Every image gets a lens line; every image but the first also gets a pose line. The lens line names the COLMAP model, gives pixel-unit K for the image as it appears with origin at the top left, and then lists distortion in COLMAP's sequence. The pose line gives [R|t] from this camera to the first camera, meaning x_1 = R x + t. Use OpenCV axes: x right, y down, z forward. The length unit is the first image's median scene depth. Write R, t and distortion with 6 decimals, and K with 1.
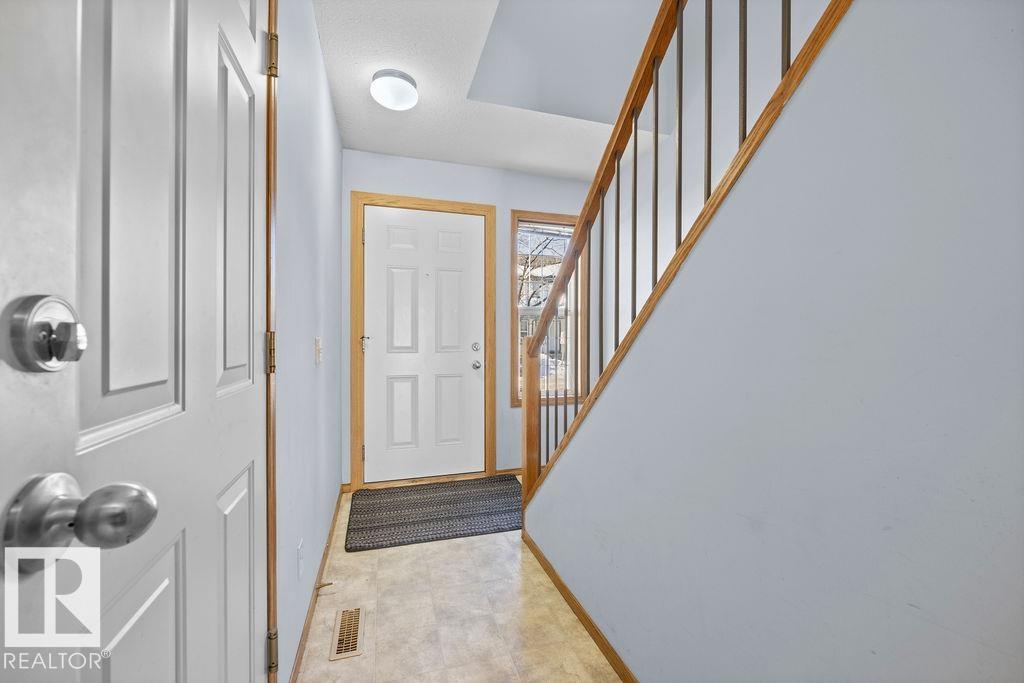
lens RADIAL K [[415.5, 0, 484.8], [0, 415.5, 335.6], [0, 0, 1]] dist [-0.001128, 0.000394]
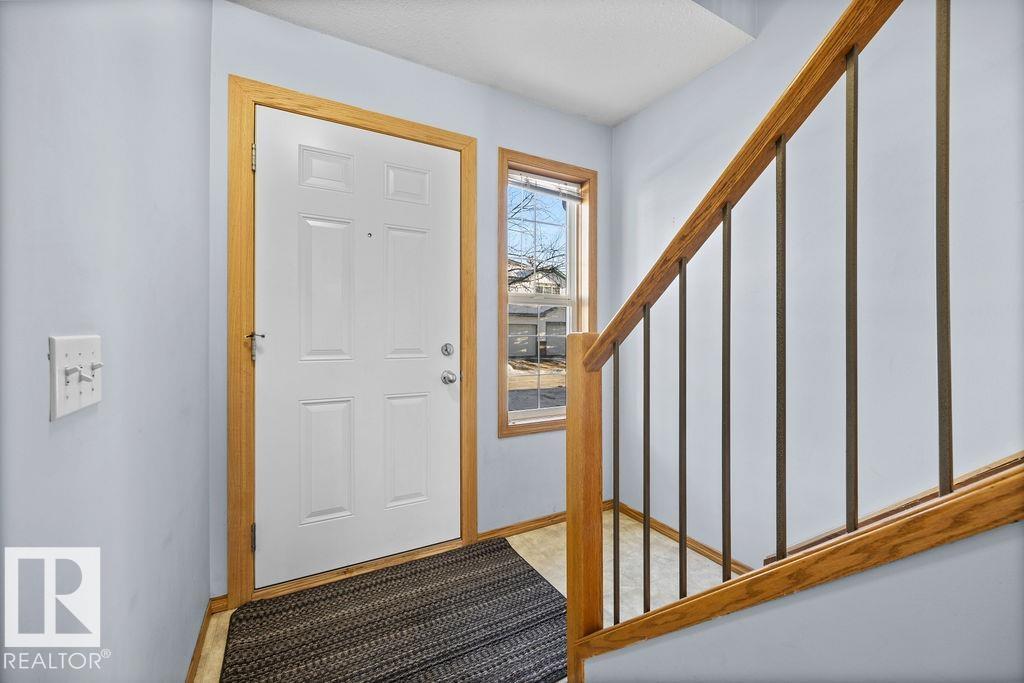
lens RADIAL K [[415.5, 0, 514.5], [0, 415.5, 334.8], [0, 0, 1]] dist [-0.001128, 0.000394]
pose [[0.967899, 0.001065, 0.251336, -0.085000], [-0.001697, 0.999996, 0.002297, 0.001627], [-0.251333, -0.002650, 0.967897, 0.343588]]
